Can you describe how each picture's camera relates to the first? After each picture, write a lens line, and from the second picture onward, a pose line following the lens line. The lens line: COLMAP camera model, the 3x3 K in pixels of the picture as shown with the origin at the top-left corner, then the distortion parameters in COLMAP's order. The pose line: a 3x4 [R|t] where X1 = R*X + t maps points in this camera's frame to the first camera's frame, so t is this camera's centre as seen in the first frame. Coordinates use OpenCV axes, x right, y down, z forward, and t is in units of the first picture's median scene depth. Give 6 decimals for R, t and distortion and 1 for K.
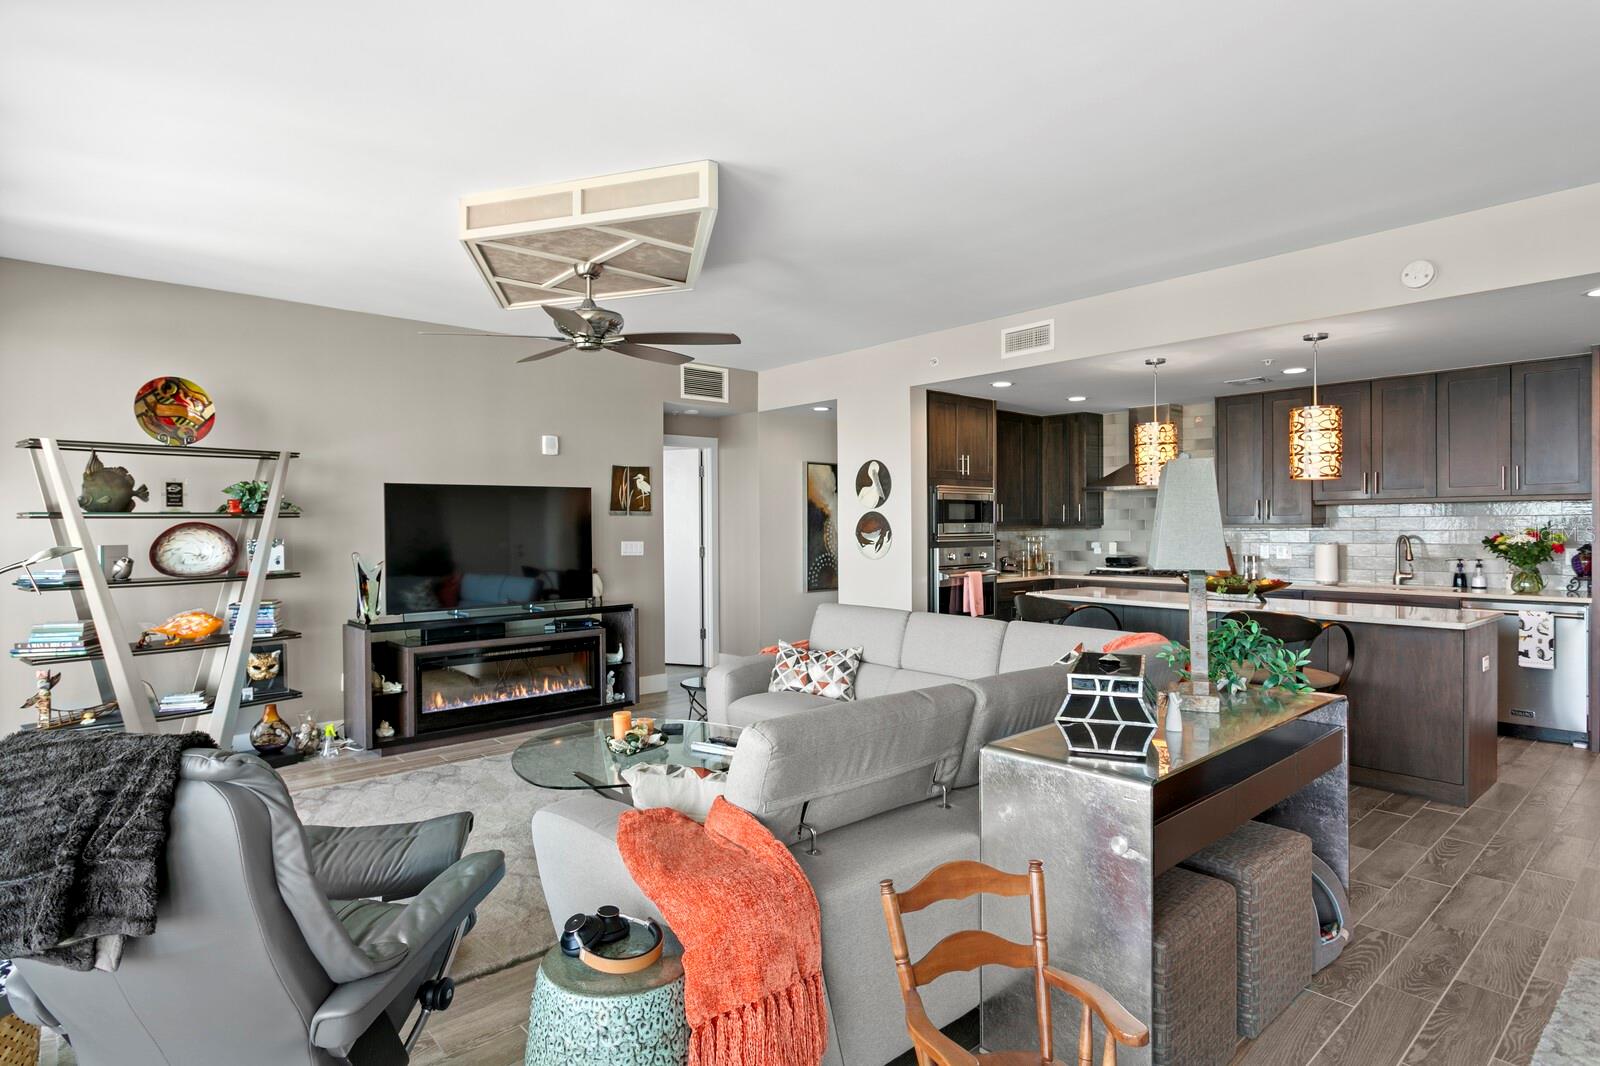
lens RADIAL K [[847.5, 0, 780.1], [0, 847.5, 532.6], [0, 0, 1]] dist [0.002346, 0.000715]
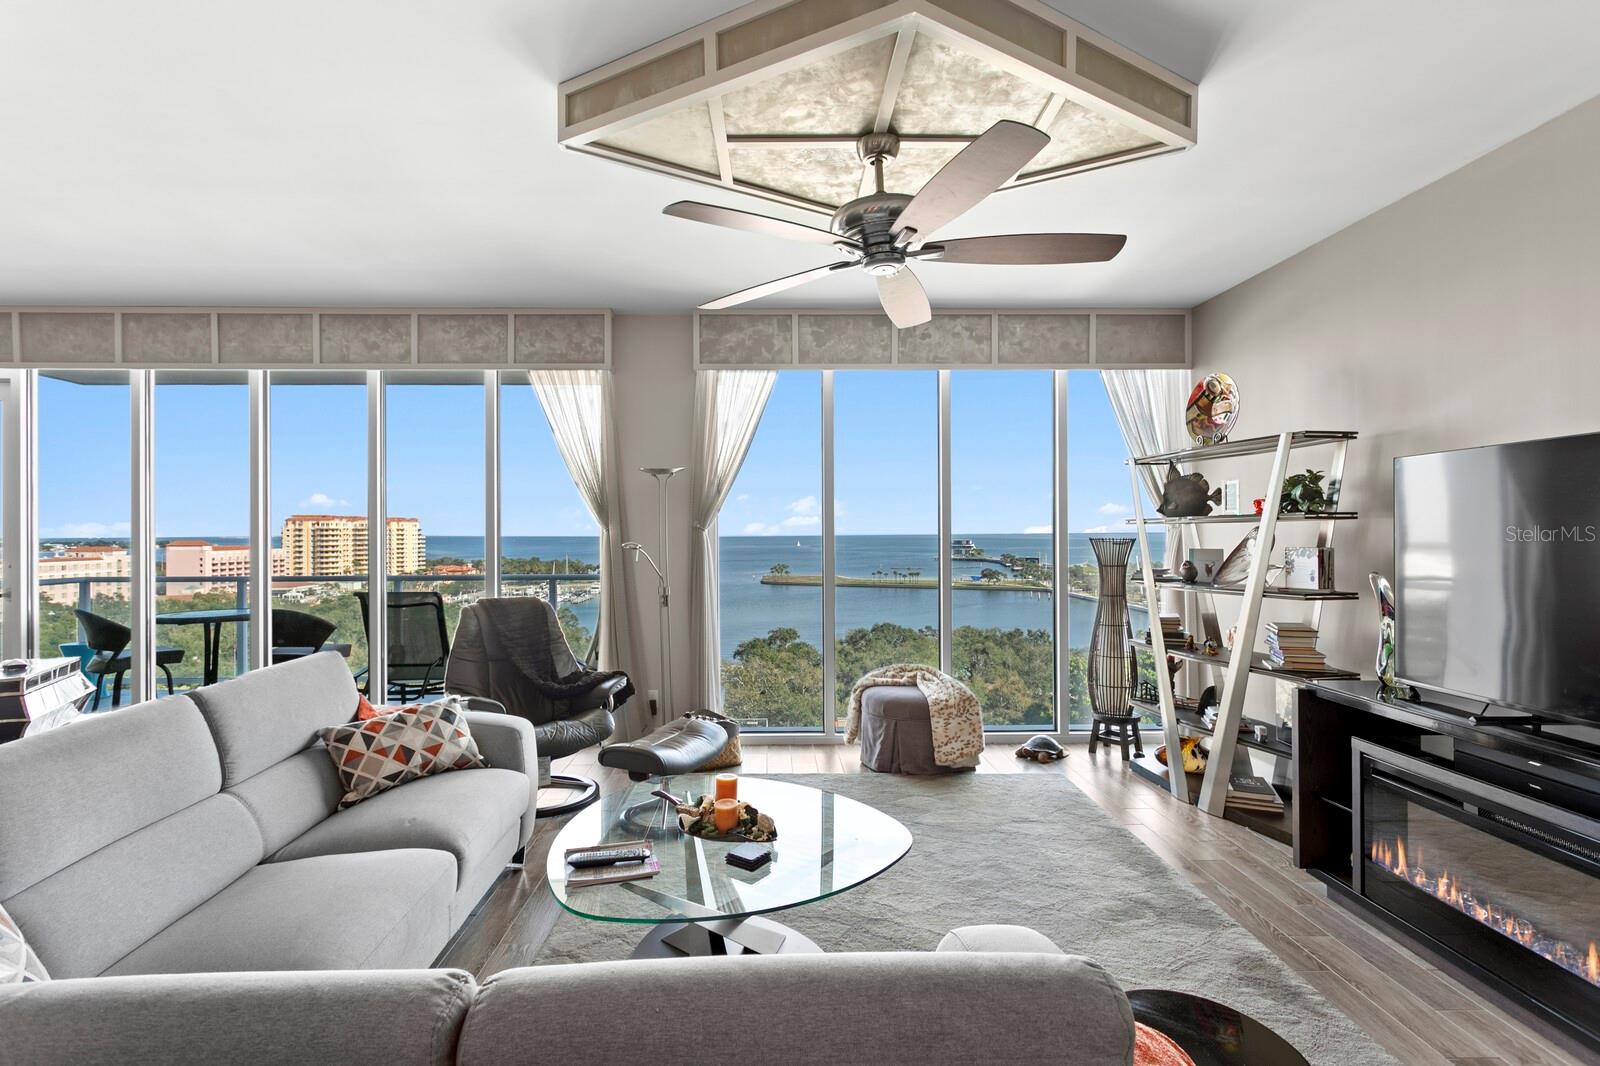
lens RADIAL K [[760.4, 0, 779.4], [0, 760.4, 532.7], [0, 0, 1]] dist [-0.001253, 0.000941]
pose [[-0.642353, 0.008309, -0.766364, 0.175390], [0.000887, 0.999949, 0.010099, -0.009663], [0.766408, 0.005807, -0.642327, 0.805786]]
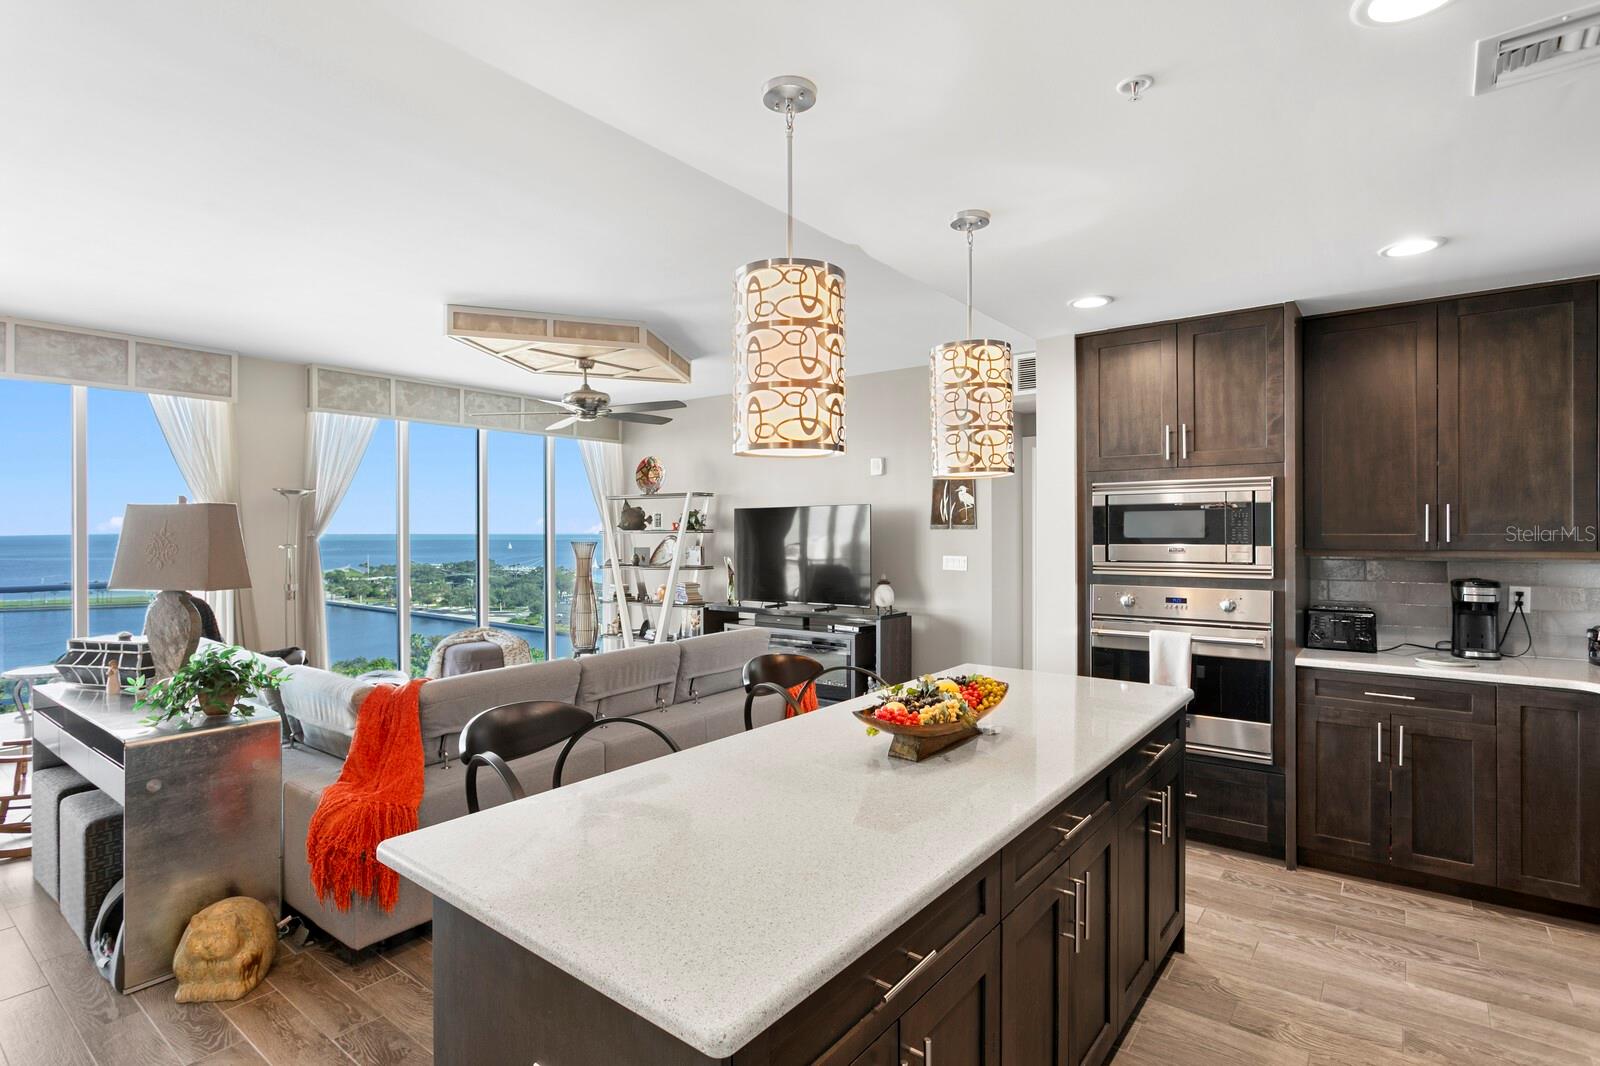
lens RADIAL K [[797.9, 0, 776.6], [0, 797.9, 533.3], [0, 0, 1]] dist [-0.002984, 0.001895]
pose [[0.178780, 0.007981, -0.983857, 0.710152], [-0.006904, 0.999953, 0.006857, -0.021049], [0.983865, 0.005566, 0.178826, 0.657513]]
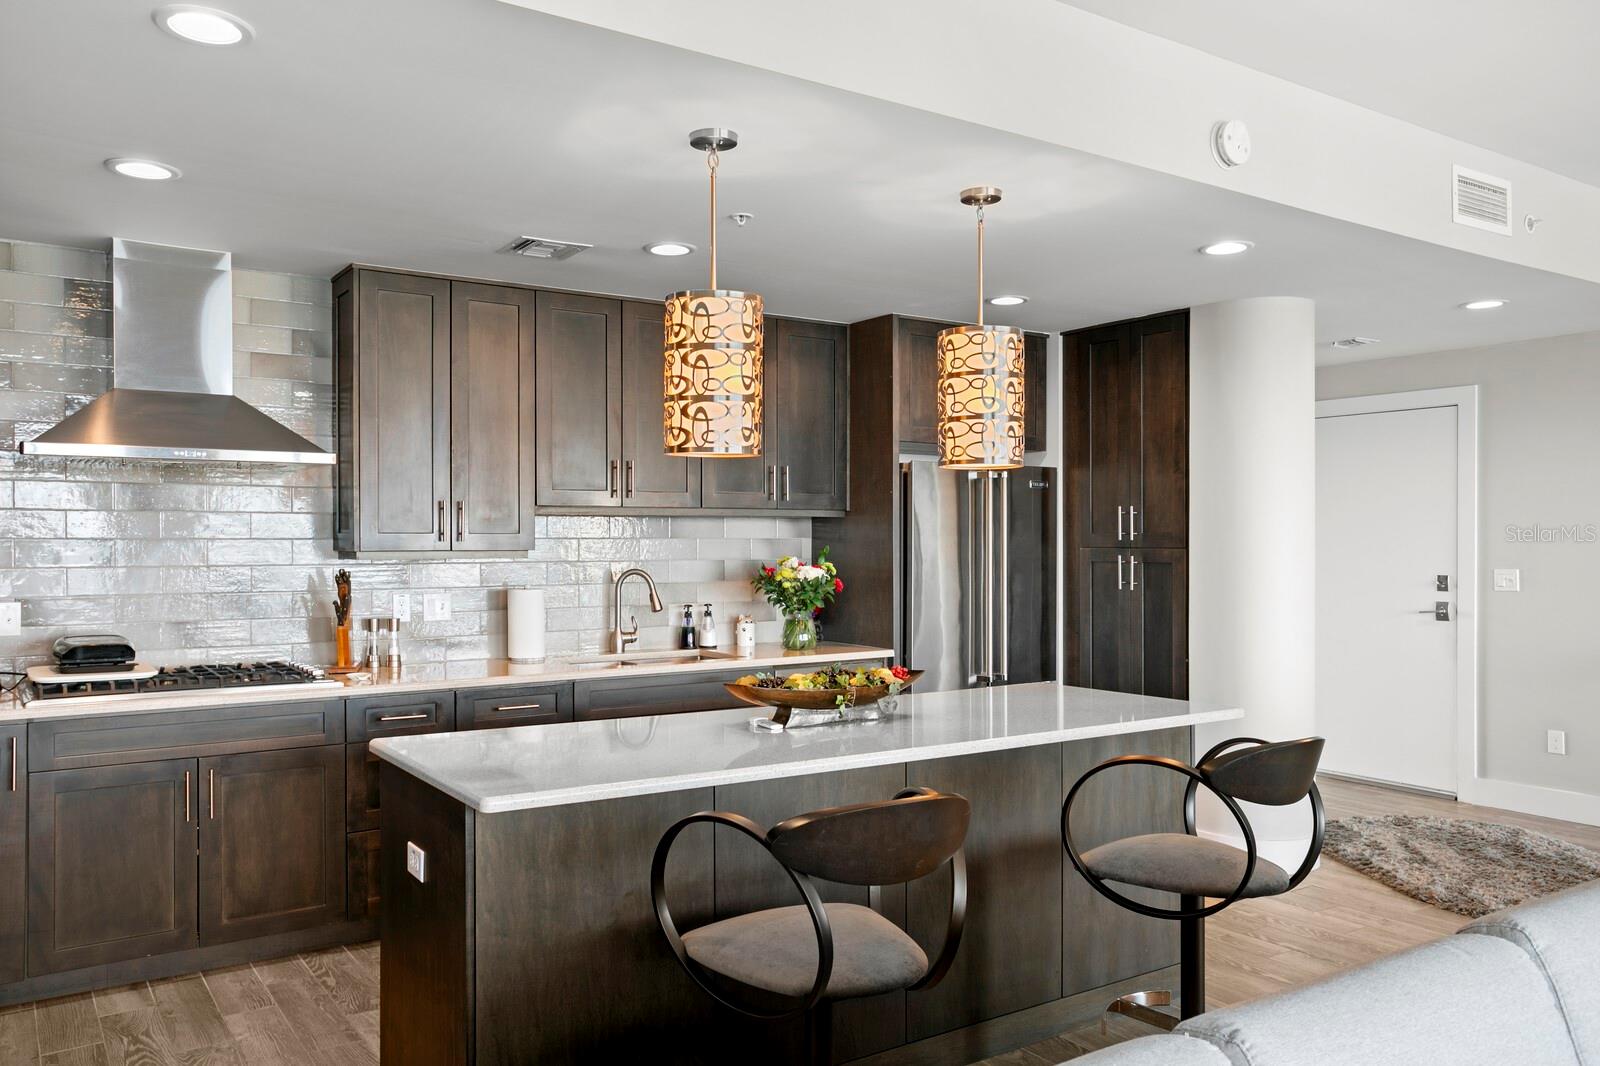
lens RADIAL K [[1197.3, 0, 774.3], [0, 1197.3, 536.8], [0, 0, 1]] dist [-0.000269, 0.004816]
pose [[0.129775, 0.007694, 0.991514, -0.082431], [0.008695, 0.999923, -0.008897, -0.010499], [-0.991505, 0.009776, 0.129698, 0.732224]]
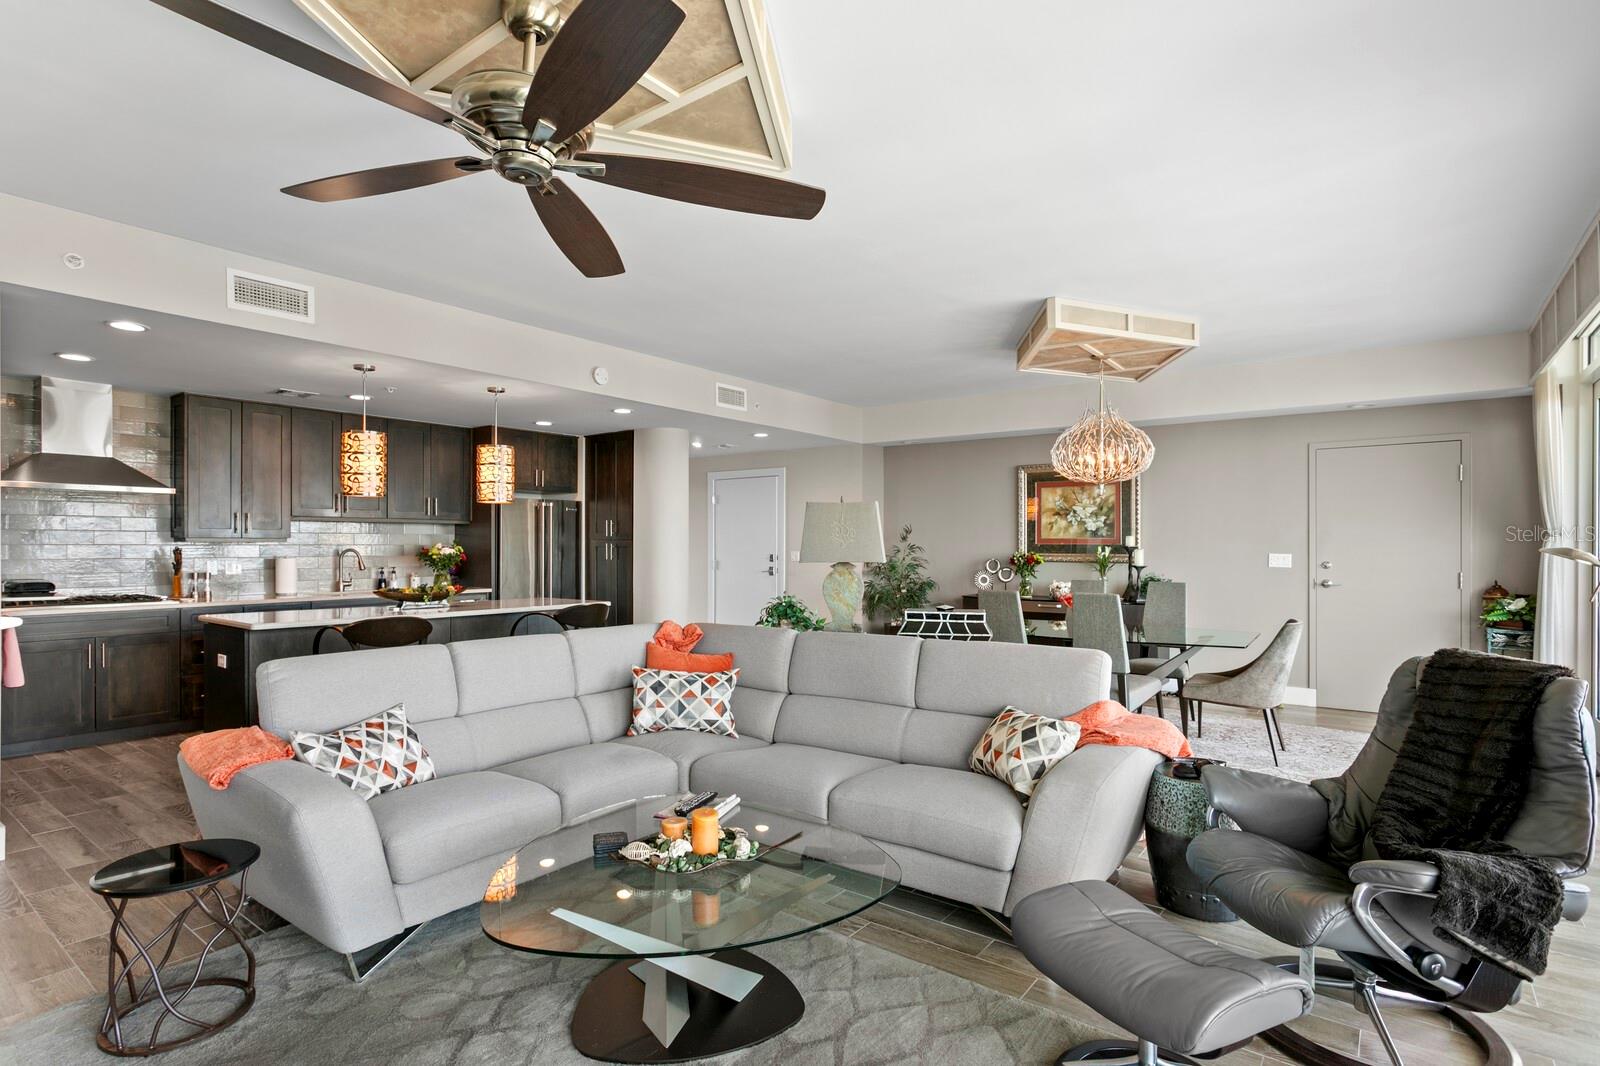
lens RADIAL K [[804.4, 0, 779.7], [0, 804.4, 544.3], [0, 0, 1]] dist [0.000380, 0.000431]
pose [[-0.189026, 0.004118, 0.981964, -0.440474], [0.005968, 0.999978, -0.003045, 0.003501], [-0.981954, 0.005285, -0.189046, 0.576959]]
